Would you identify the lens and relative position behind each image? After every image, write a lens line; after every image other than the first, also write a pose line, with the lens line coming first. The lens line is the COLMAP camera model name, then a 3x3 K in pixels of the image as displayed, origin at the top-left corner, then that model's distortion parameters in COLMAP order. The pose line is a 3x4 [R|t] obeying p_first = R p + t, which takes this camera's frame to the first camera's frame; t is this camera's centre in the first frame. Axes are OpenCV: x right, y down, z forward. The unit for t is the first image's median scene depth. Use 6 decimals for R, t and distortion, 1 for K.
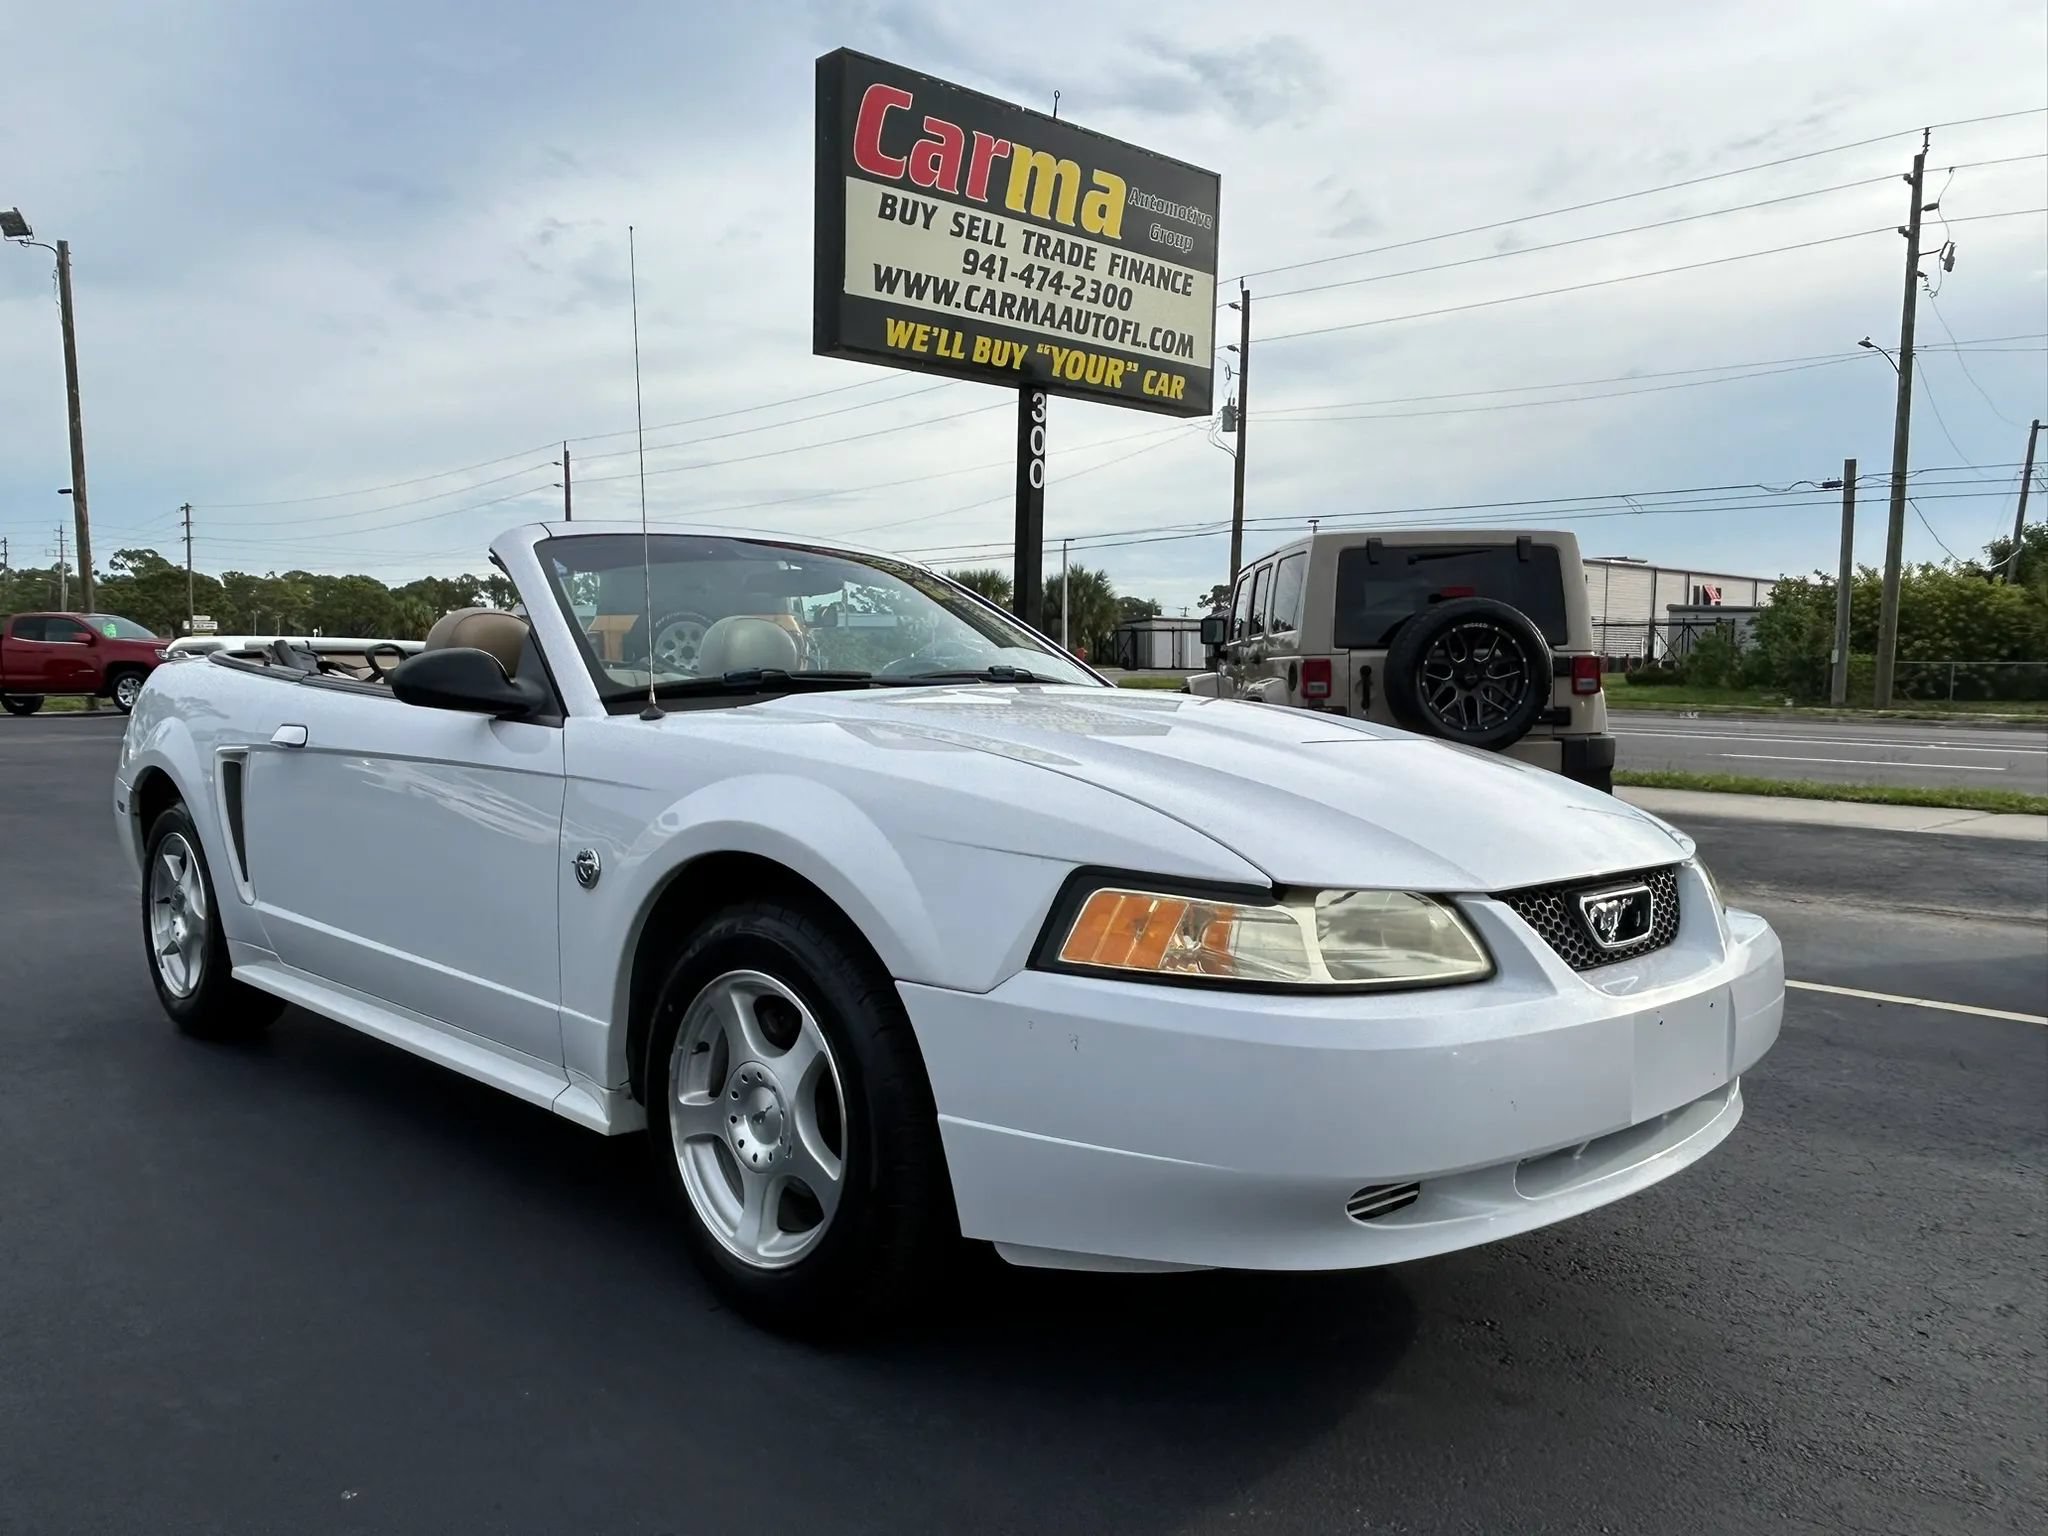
lens RADIAL K [[1547.1, 0, 1019.6], [0, 1547.1, 760.0], [0, 0, 1]] dist [0.013452, -0.033062]
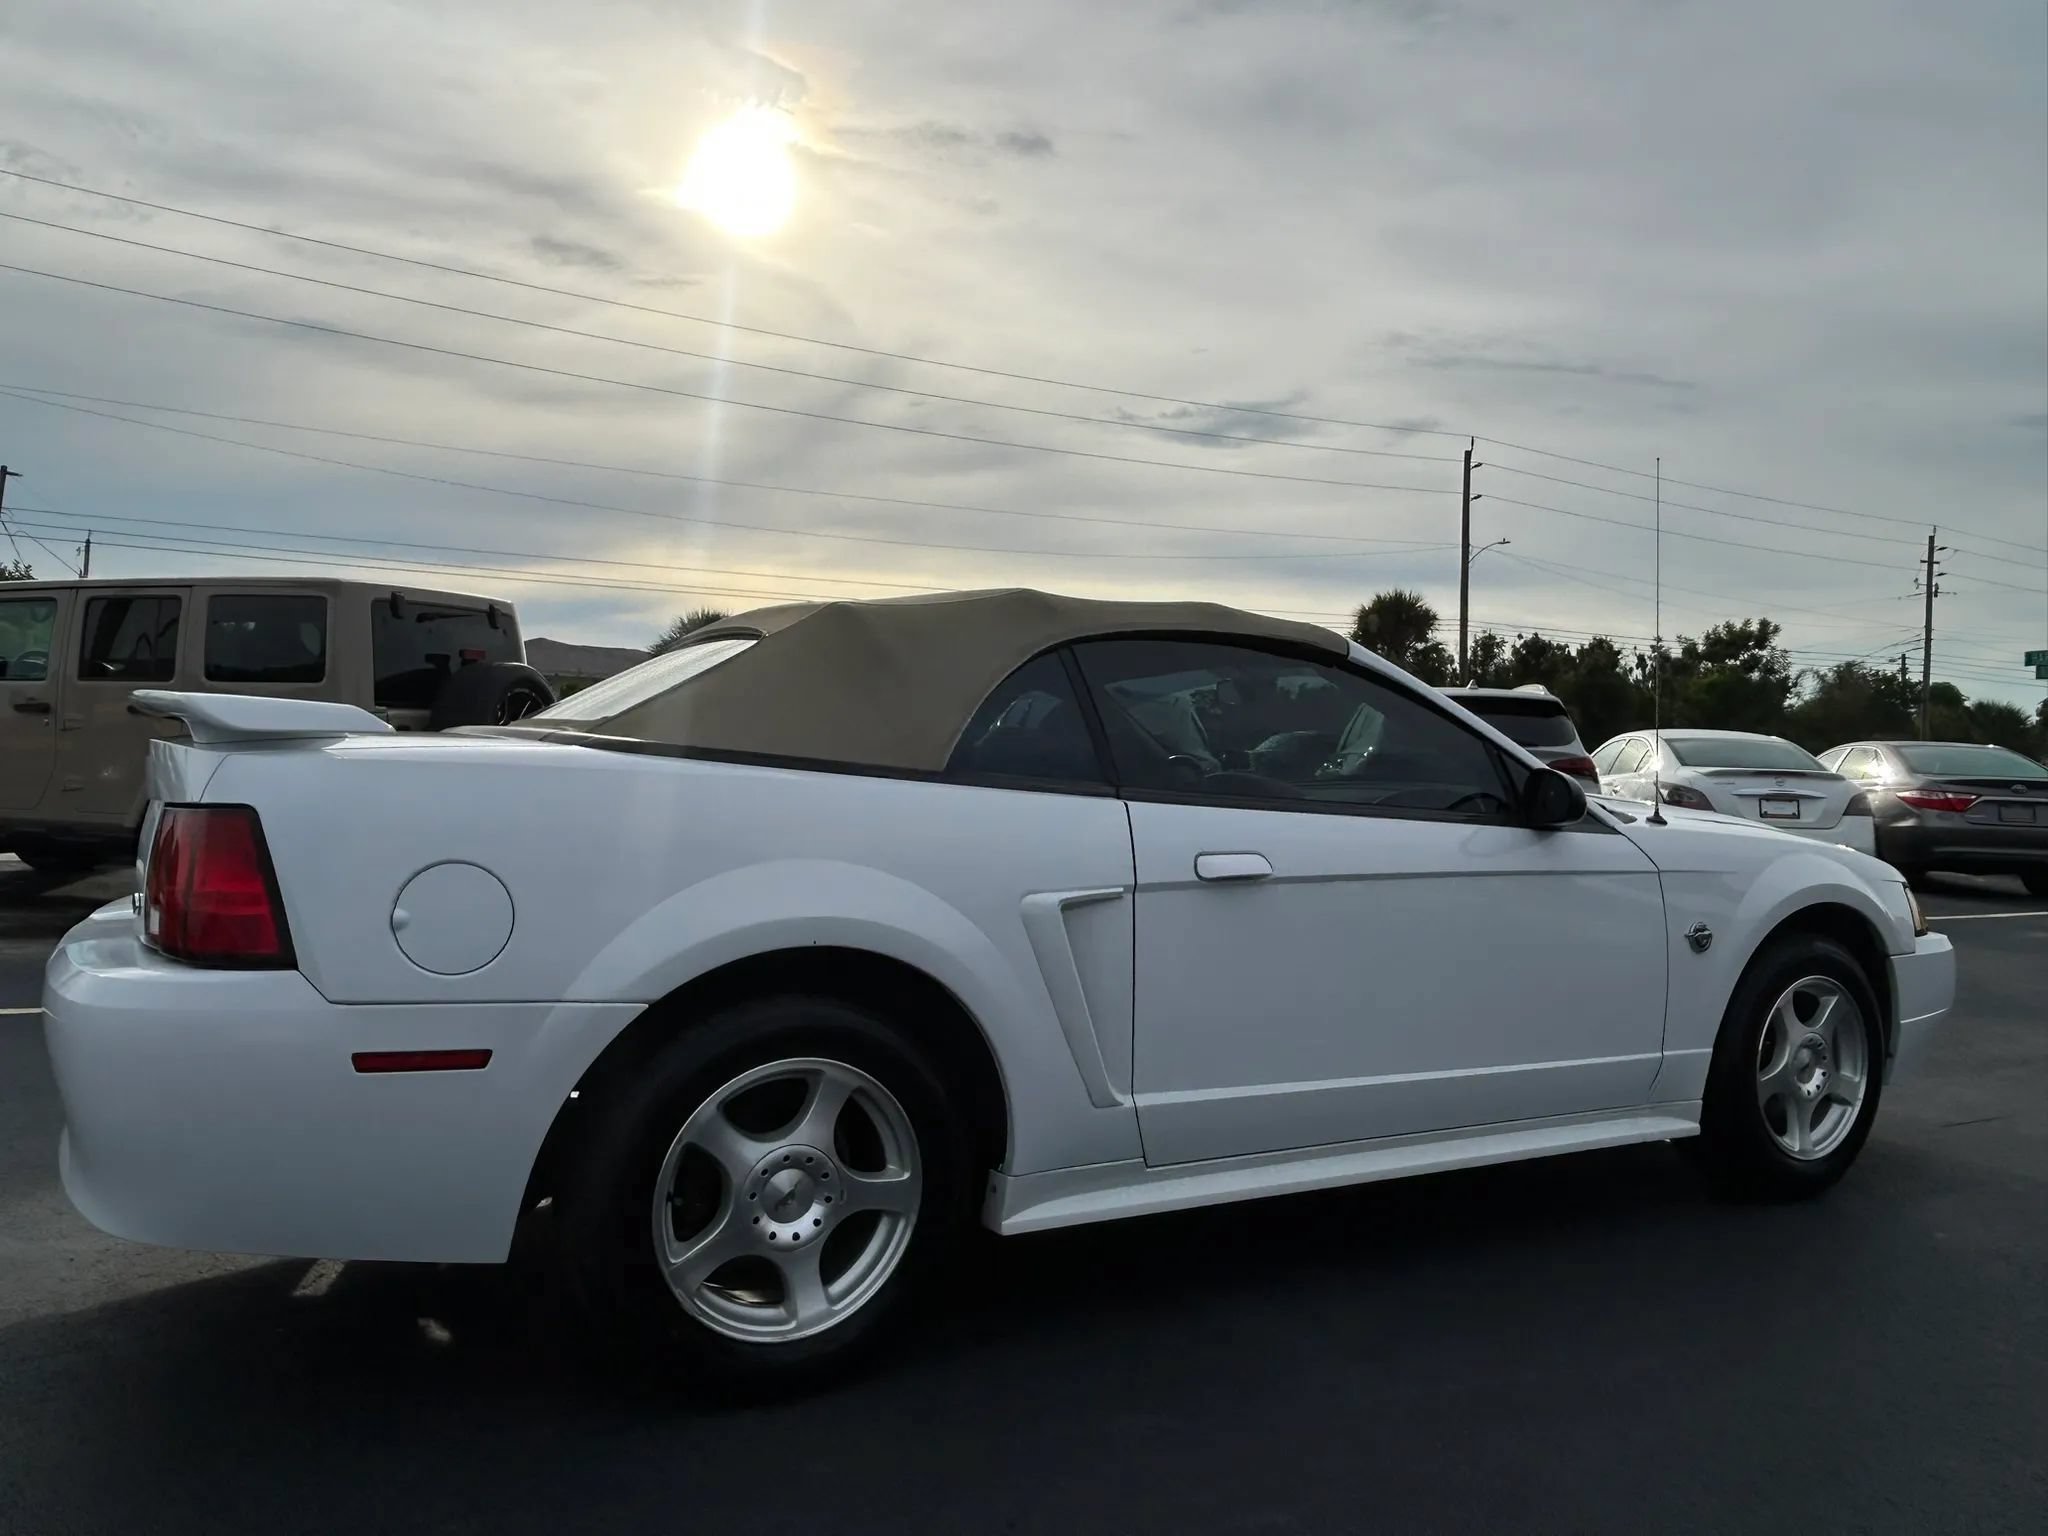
lens RADIAL K [[1455.1, 0, 1017.1], [0, 1455.1, 755.4], [0, 0, 1]] dist [0.012523, -0.032213]
pose [[0.288847, -0.006222, 0.957355, -0.409742], [0.024426, 0.999701, -0.000873, -0.024872], [-0.957064, 0.023637, 0.288913, 0.297591]]
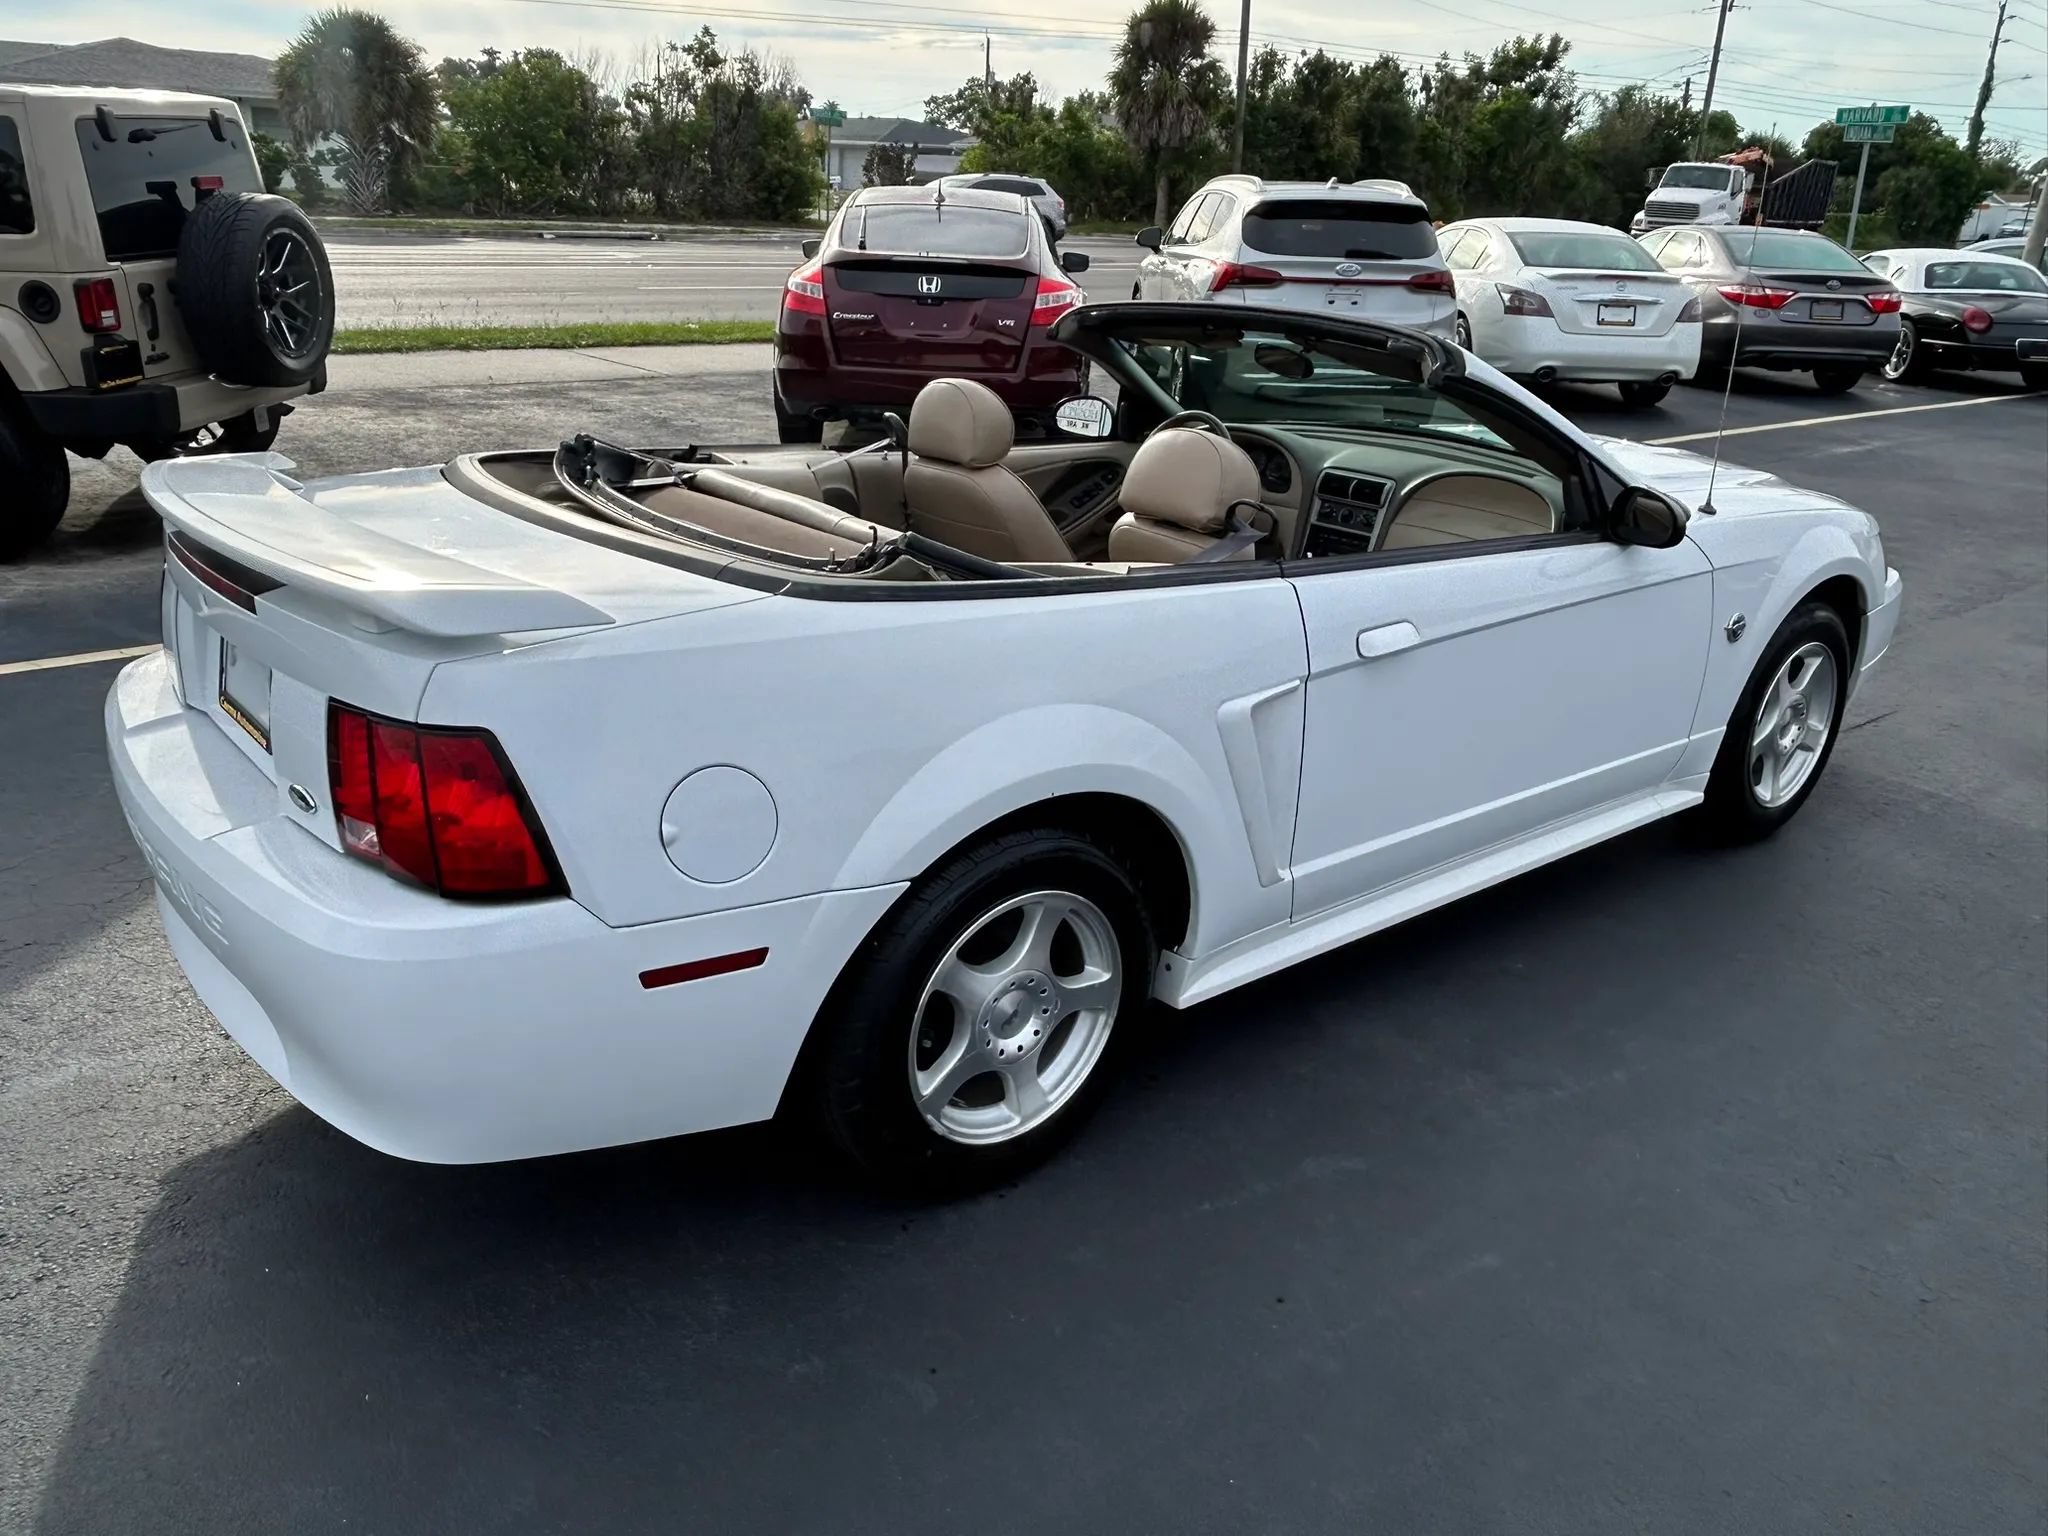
lens RADIAL K [[1556.3, 0, 1022.2], [0, 1556.3, 772.5], [0, 0, 1]] dist [-0.005984, -0.003574]
pose [[0.112861, -0.359634, 0.926243, -0.419467], [0.020274, 0.932838, 0.359724, -0.080562], [-0.993404, -0.021820, 0.112573, 0.366976]]
